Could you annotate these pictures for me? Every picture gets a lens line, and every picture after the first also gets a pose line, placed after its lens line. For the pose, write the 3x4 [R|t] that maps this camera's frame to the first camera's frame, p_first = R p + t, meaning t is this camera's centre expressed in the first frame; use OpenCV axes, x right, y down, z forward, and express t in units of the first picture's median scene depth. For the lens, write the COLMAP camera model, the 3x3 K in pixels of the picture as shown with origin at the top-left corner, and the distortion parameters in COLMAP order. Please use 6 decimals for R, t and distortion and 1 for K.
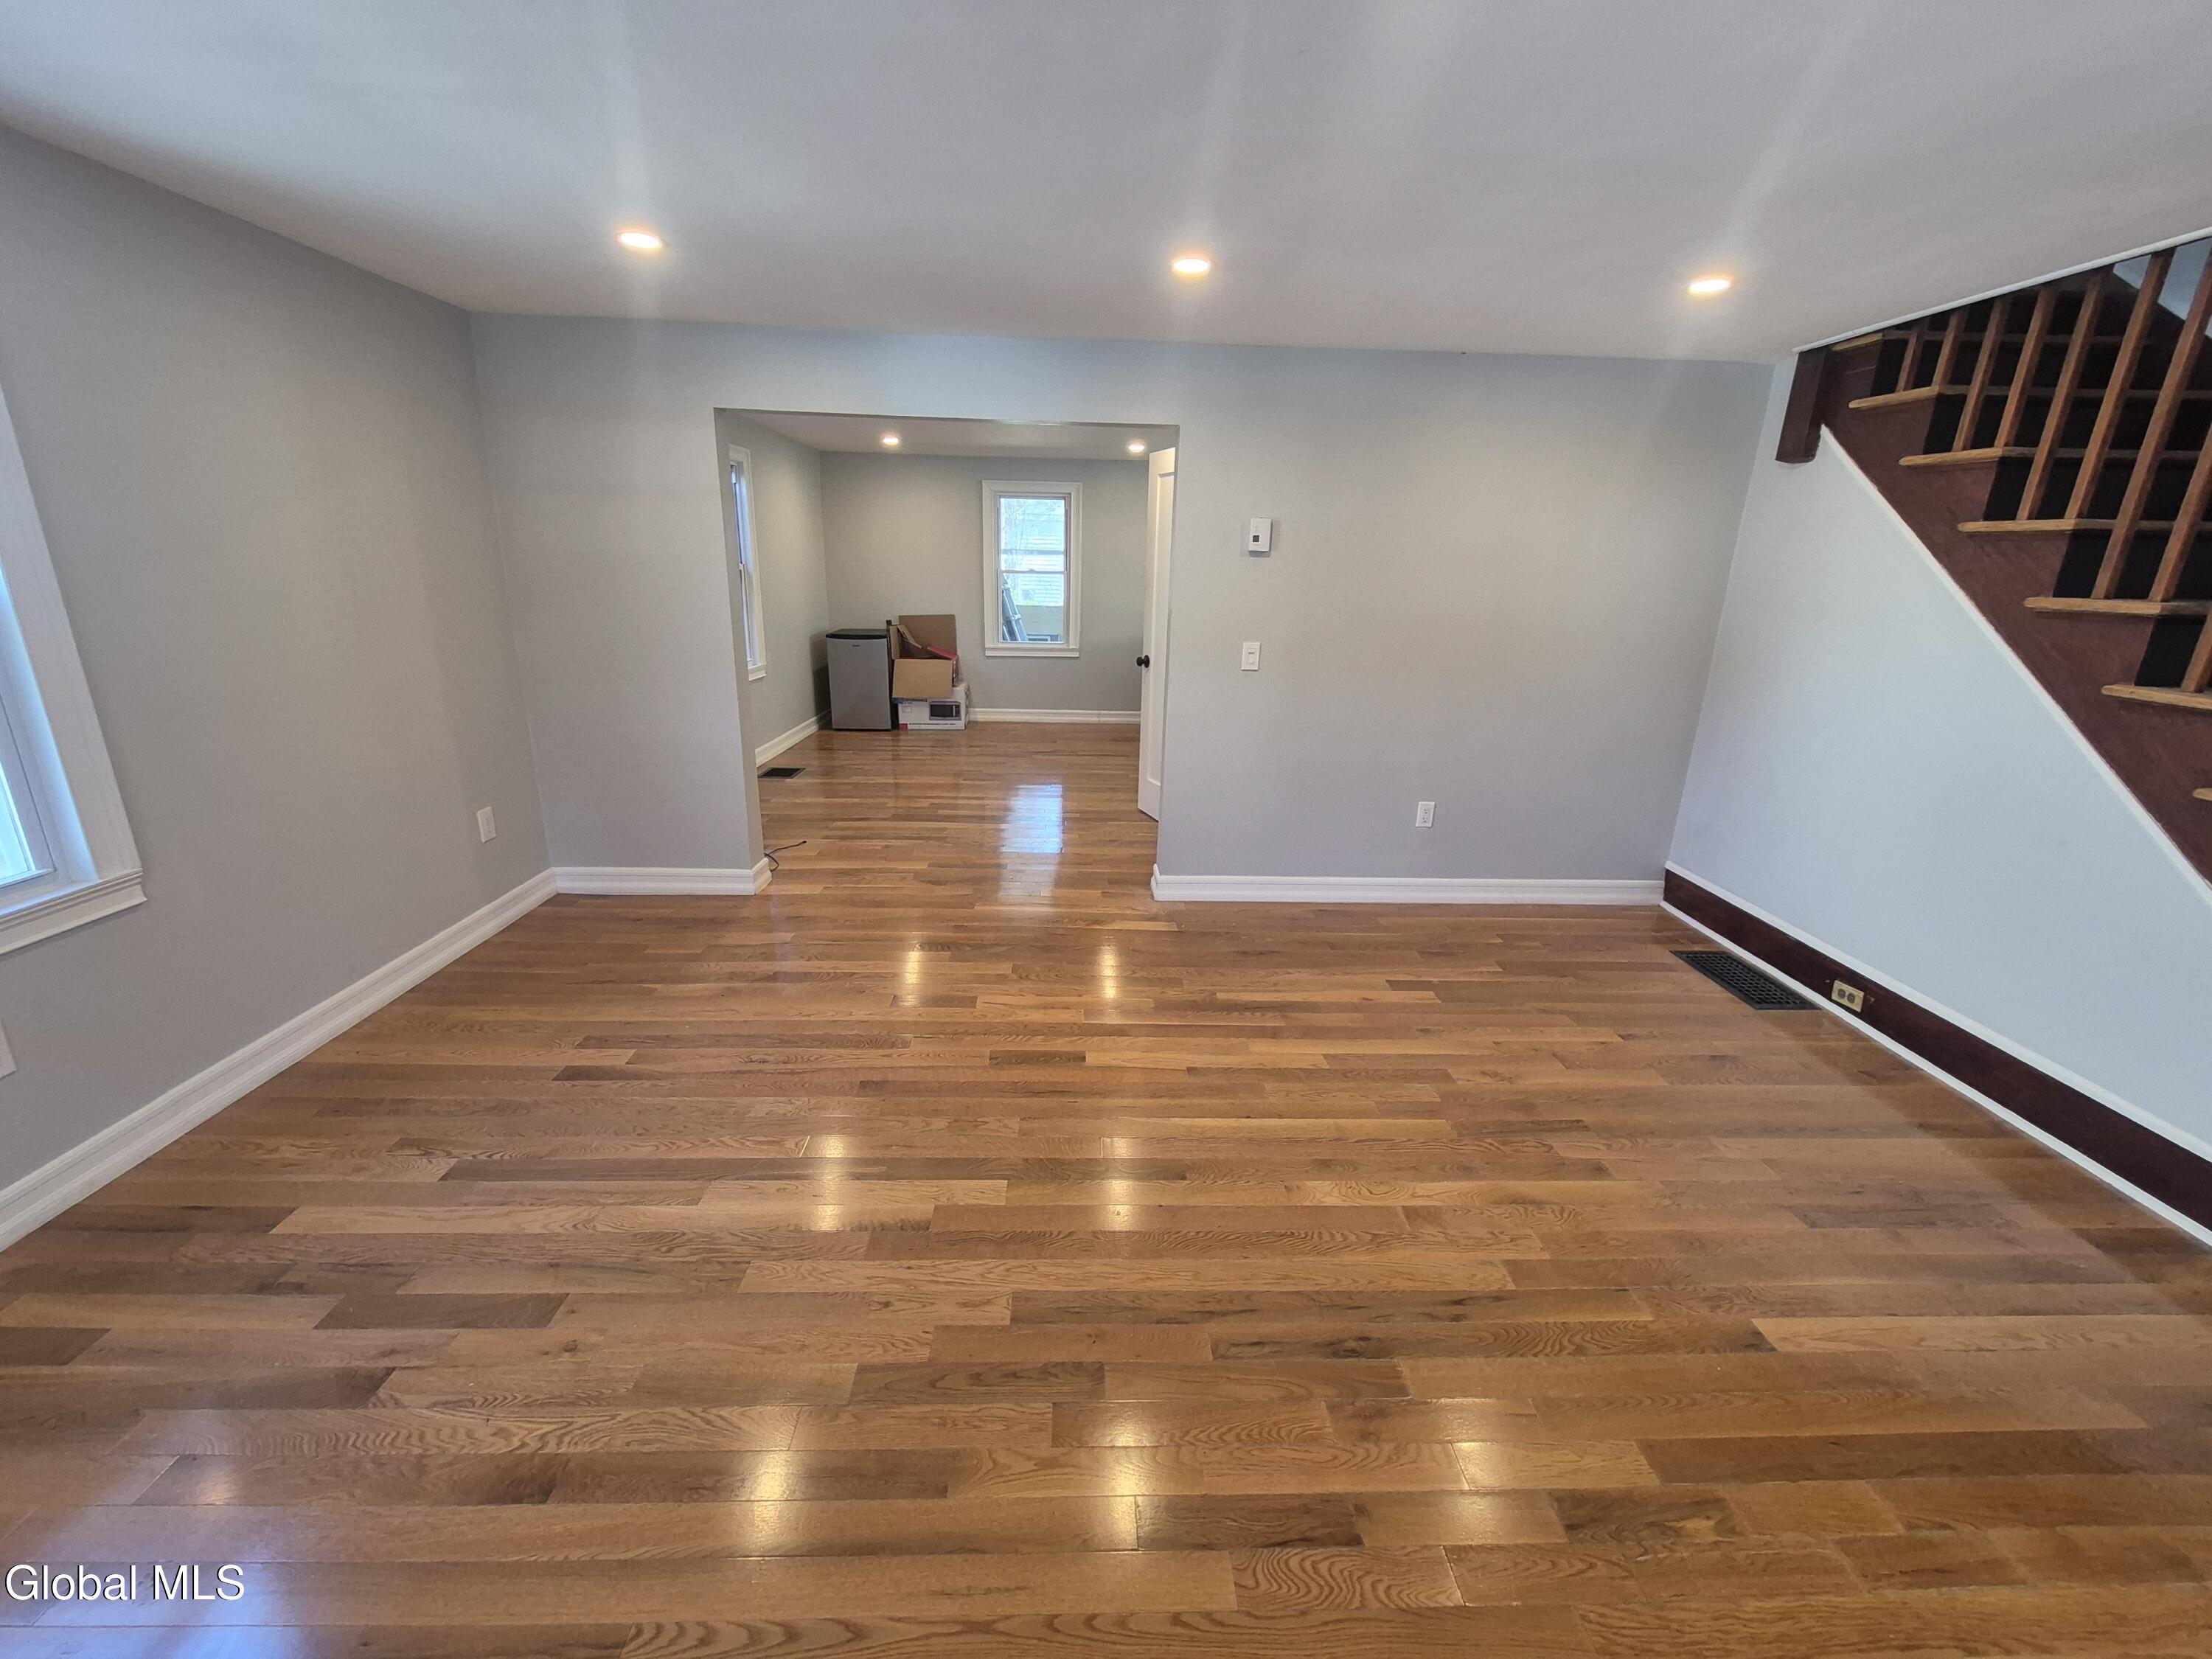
lens RADIAL K [[865.9, 0, 1107.3], [0, 865.9, 806.5], [0, 0, 1]] dist [0.002344, -0.003568]
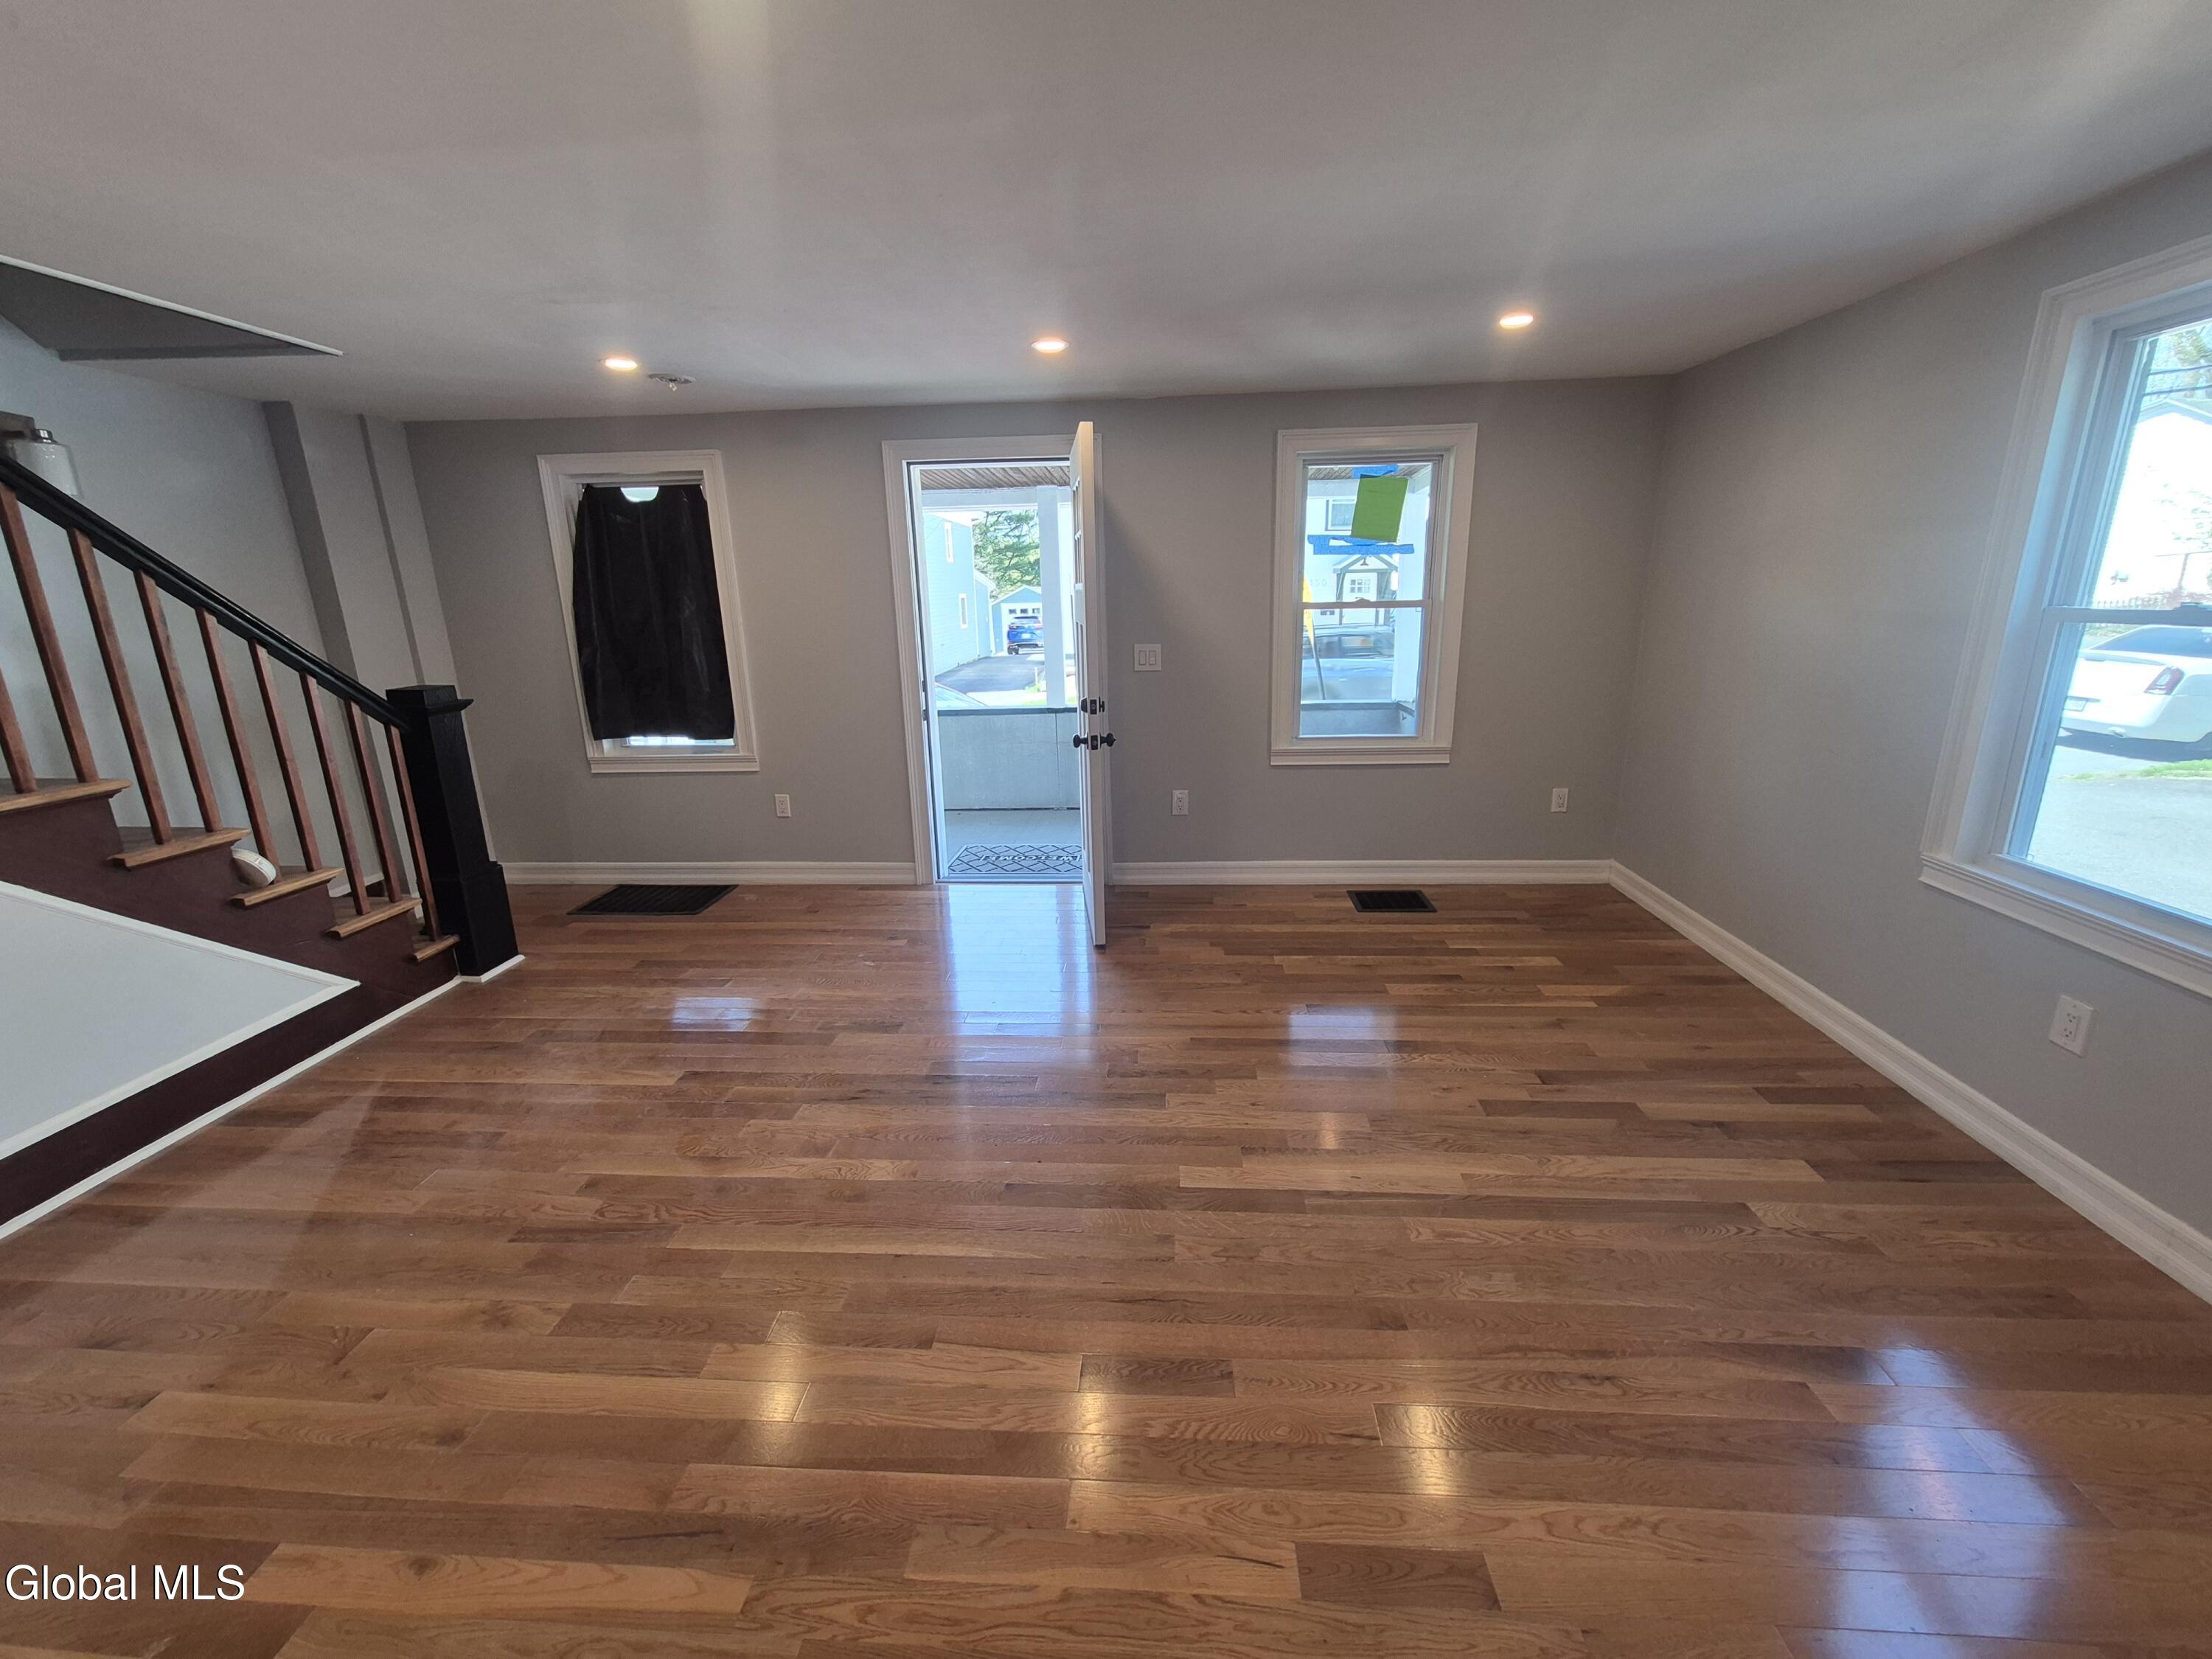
lens RADIAL K [[858.6, 0, 1110.3], [0, 858.6, 797.7], [0, 0, 1]] dist [-0.000702, -0.002960]
pose [[-0.994873, -0.032870, 0.095646, -0.093484], [0.019498, 0.865636, 0.500294, -0.386912], [-0.099239, 0.499594, -0.860556, 1.343354]]
